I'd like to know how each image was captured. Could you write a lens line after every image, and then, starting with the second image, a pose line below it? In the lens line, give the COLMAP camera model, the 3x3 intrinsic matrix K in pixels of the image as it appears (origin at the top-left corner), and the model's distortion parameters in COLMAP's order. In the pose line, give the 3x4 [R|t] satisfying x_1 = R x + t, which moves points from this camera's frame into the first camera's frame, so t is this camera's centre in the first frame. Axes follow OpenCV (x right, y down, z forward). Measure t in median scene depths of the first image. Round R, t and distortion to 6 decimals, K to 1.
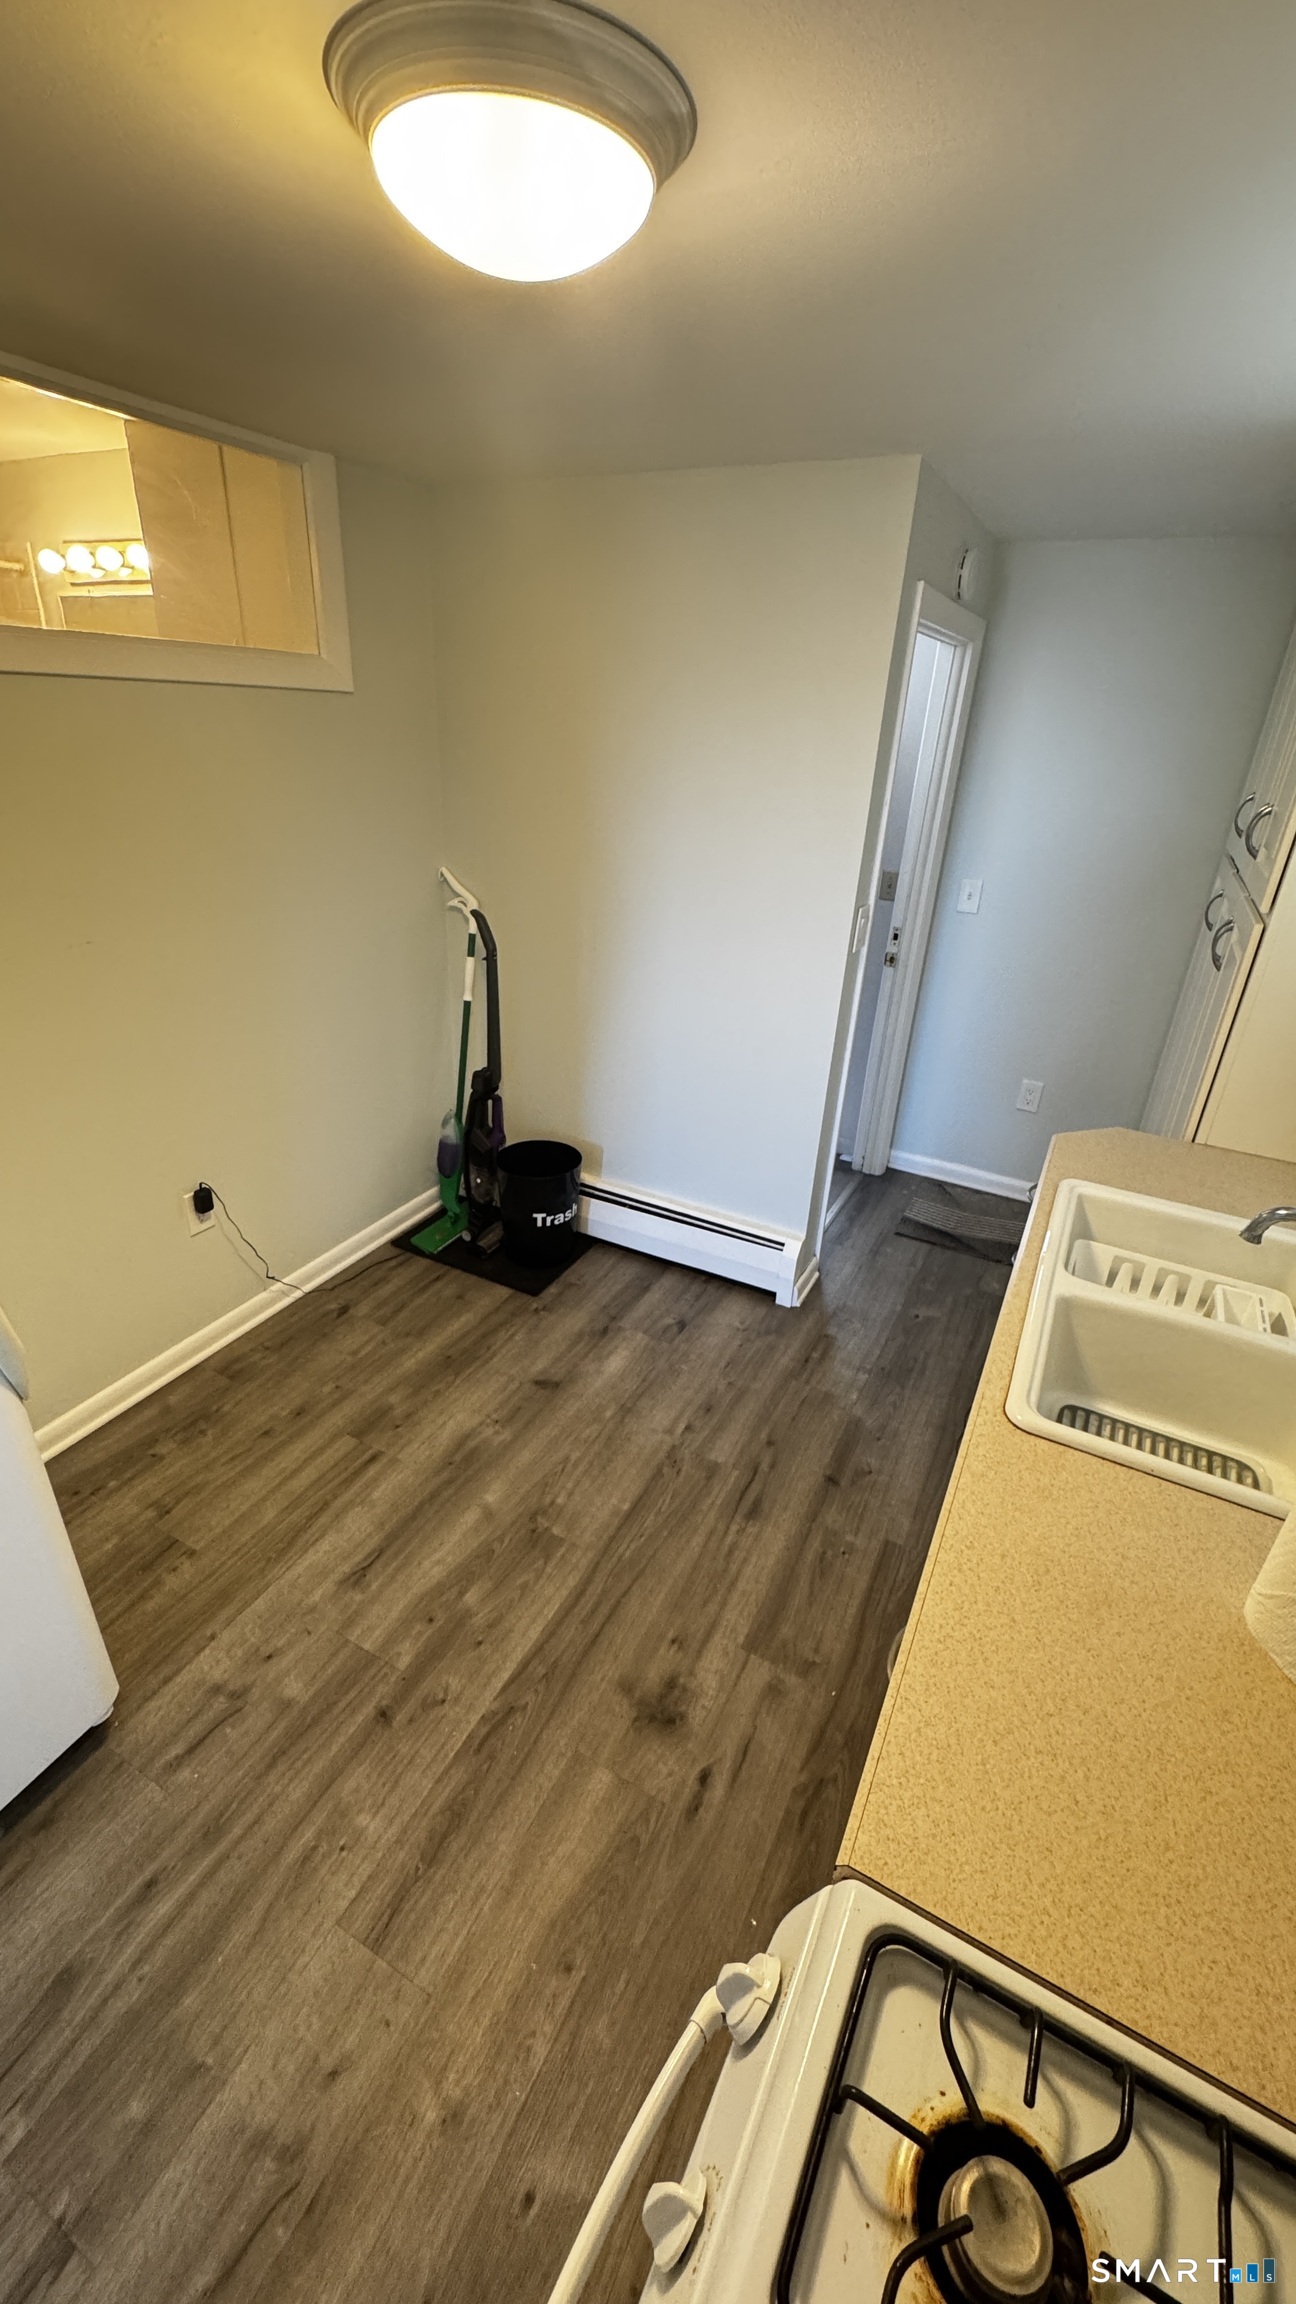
lens RADIAL K [[918.7, 0, 648.0], [0, 918.7, 1152.0], [0, 0, 1]] dist [-0.000140, 0.000247]
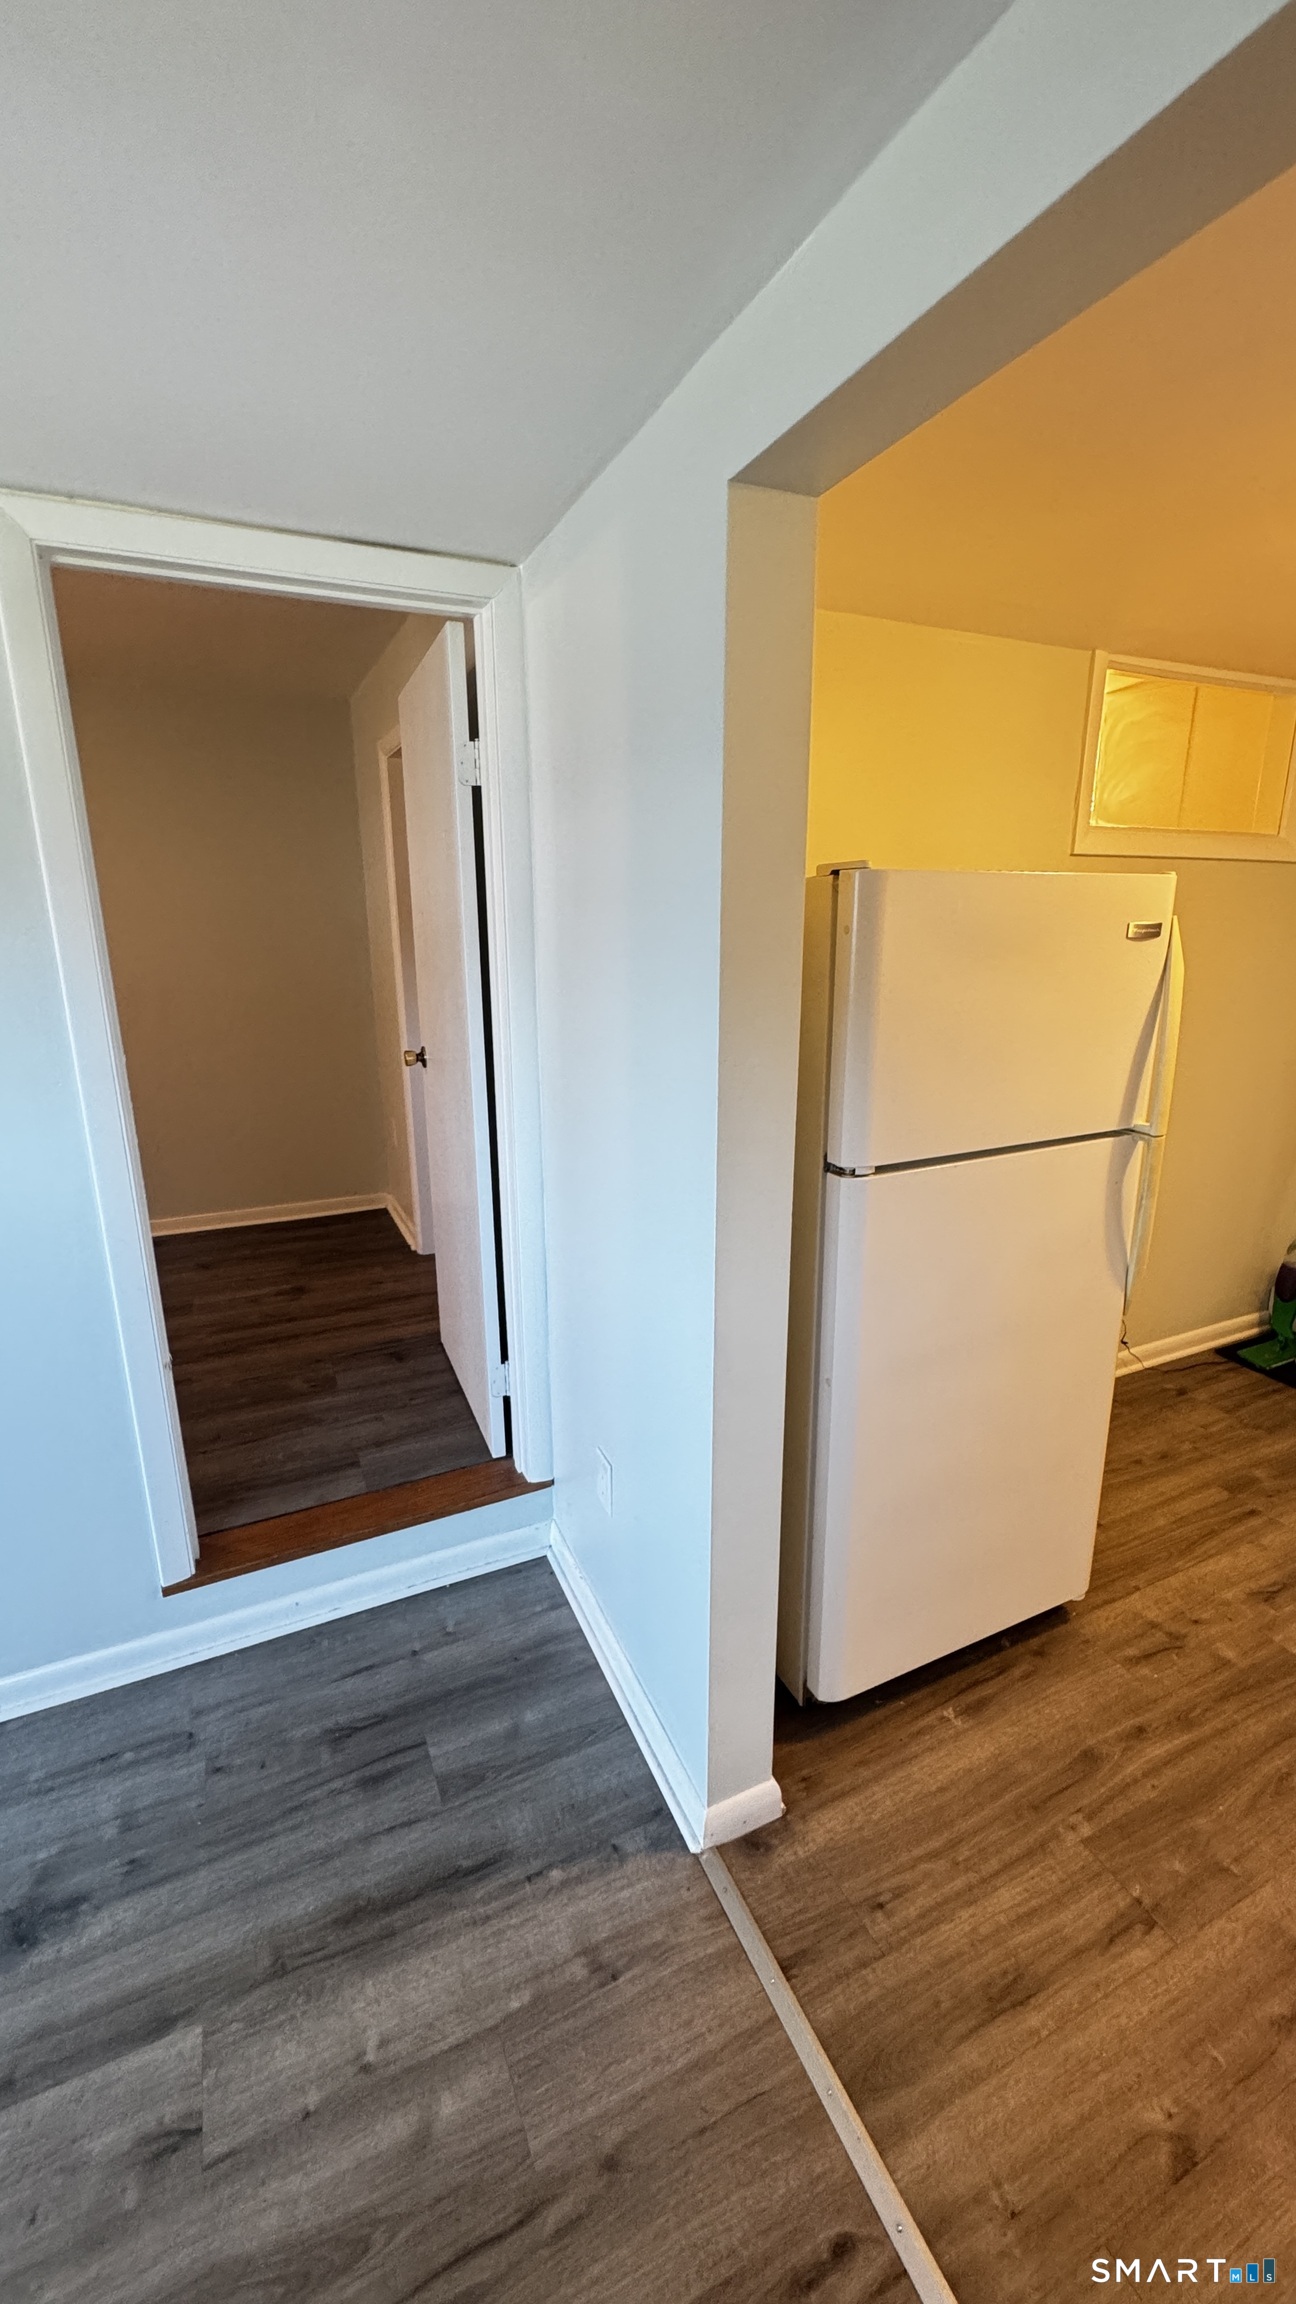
lens RADIAL K [[918.7, 0, 648.0], [0, 918.7, 1152.0], [0, 0, 1]] dist [-0.000140, 0.000247]
pose [[0.792486, 0.104329, -0.600901, -0.304442], [-0.224719, 0.965892, -0.128666, 0.263258], [0.566981, 0.237000, 0.788900, -0.418942]]
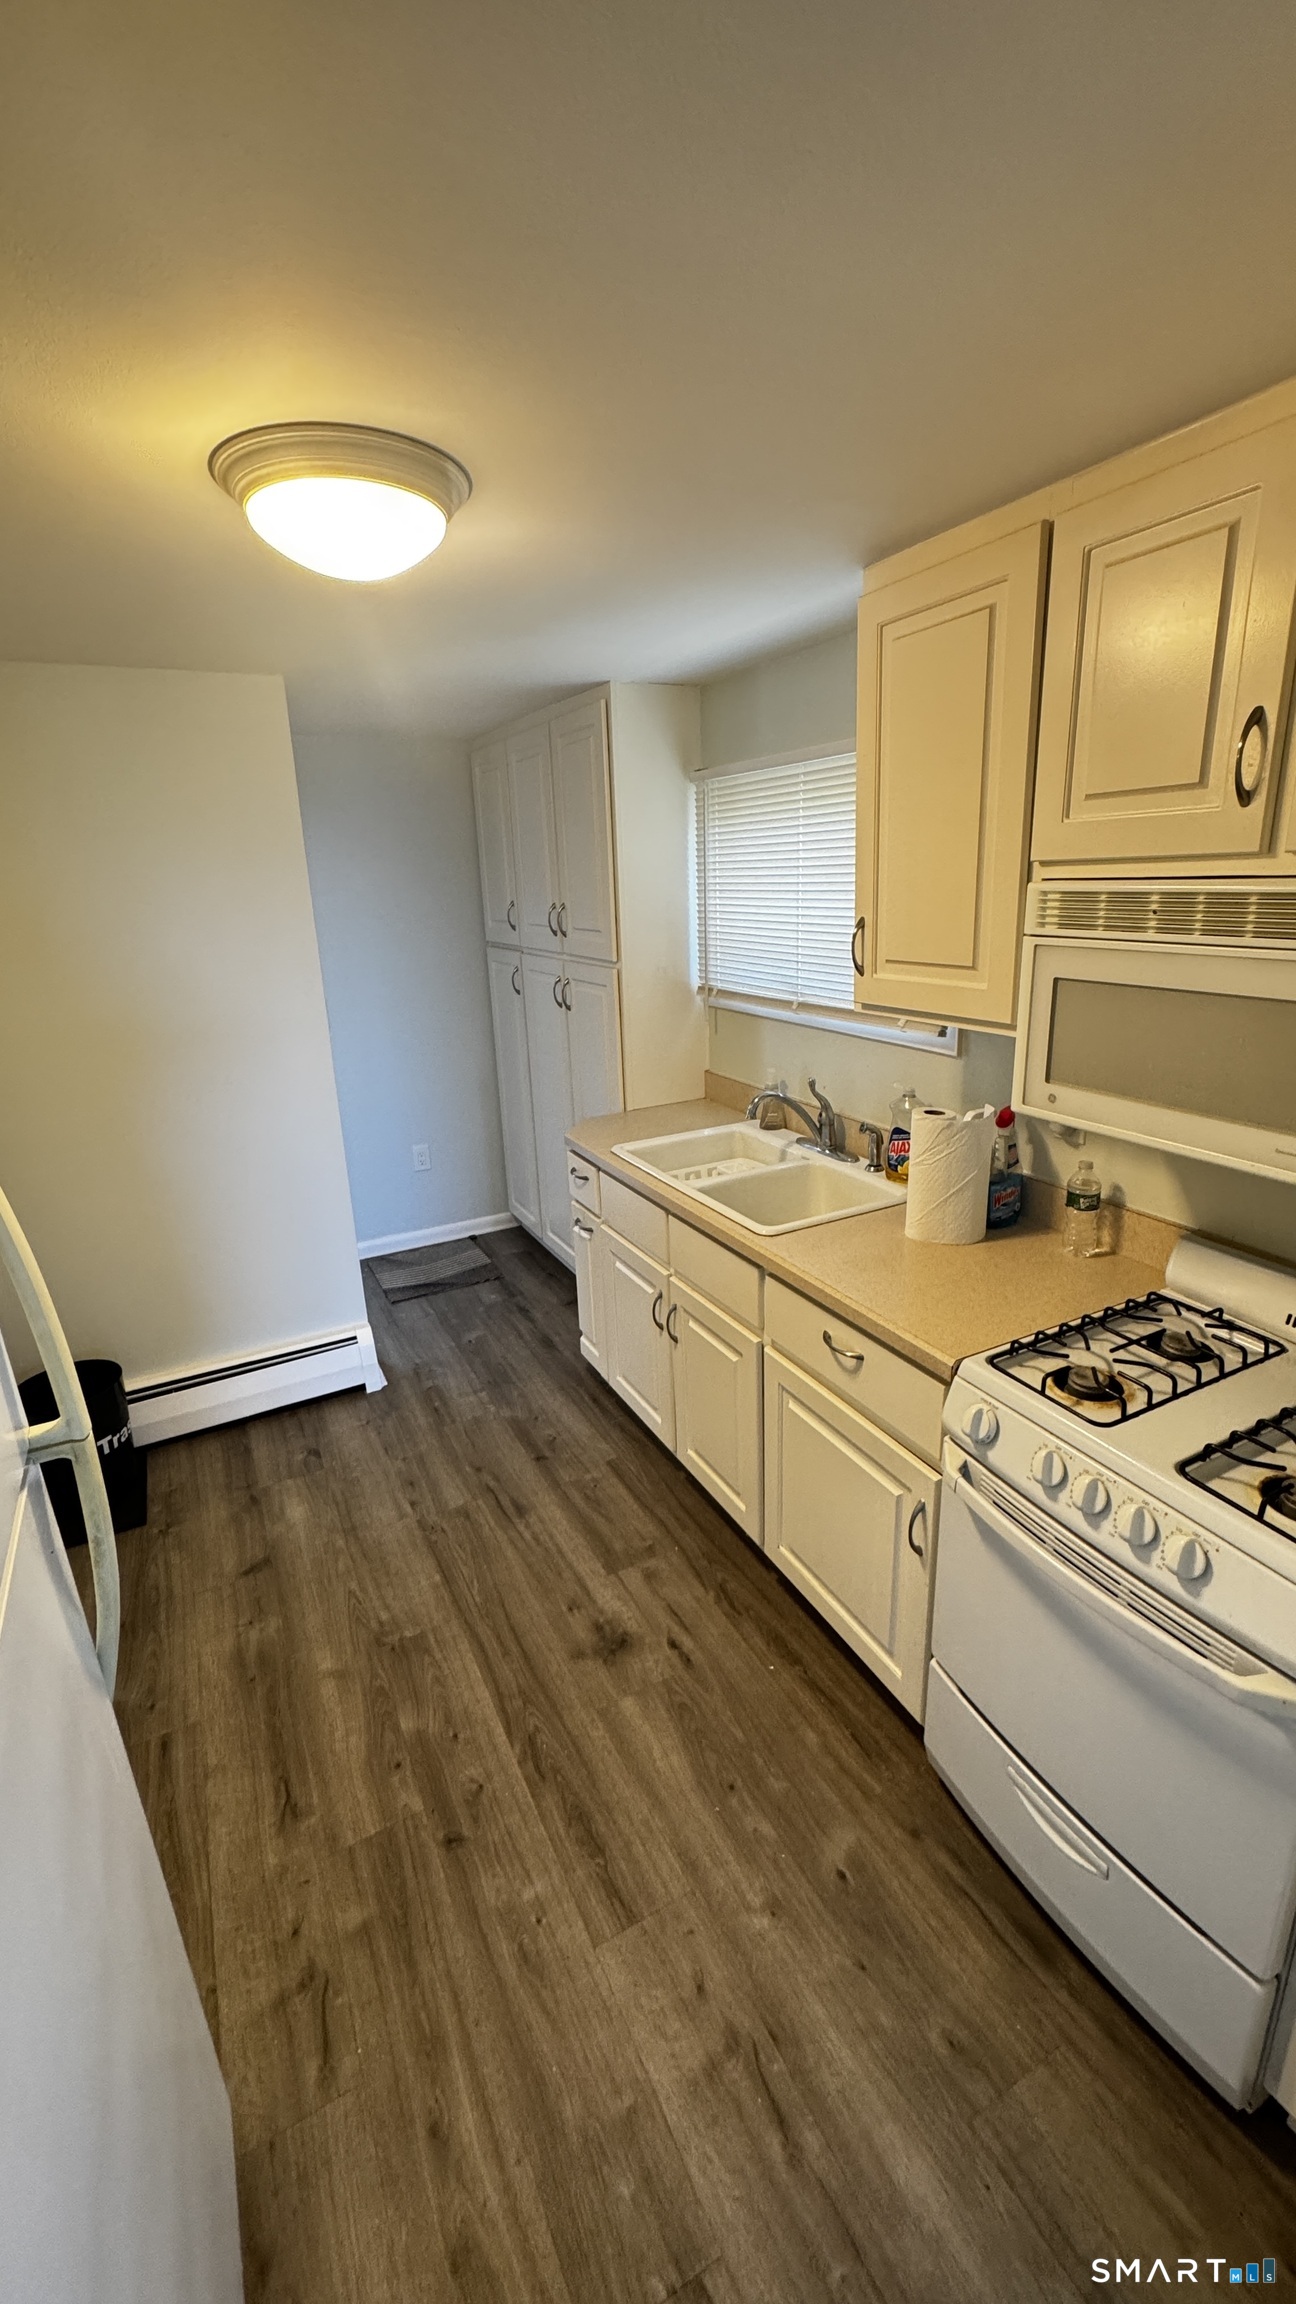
lens RADIAL K [[918.6, 0, 643.5], [0, 918.6, 1153.8], [0, 0, 1]] dist [-0.000640, 0.000360]
pose [[0.571938, -0.306541, 0.760868, -0.612555], [0.414069, 0.908594, 0.054806, -0.019587], [-0.708120, 0.283706, 0.646588, 0.011768]]
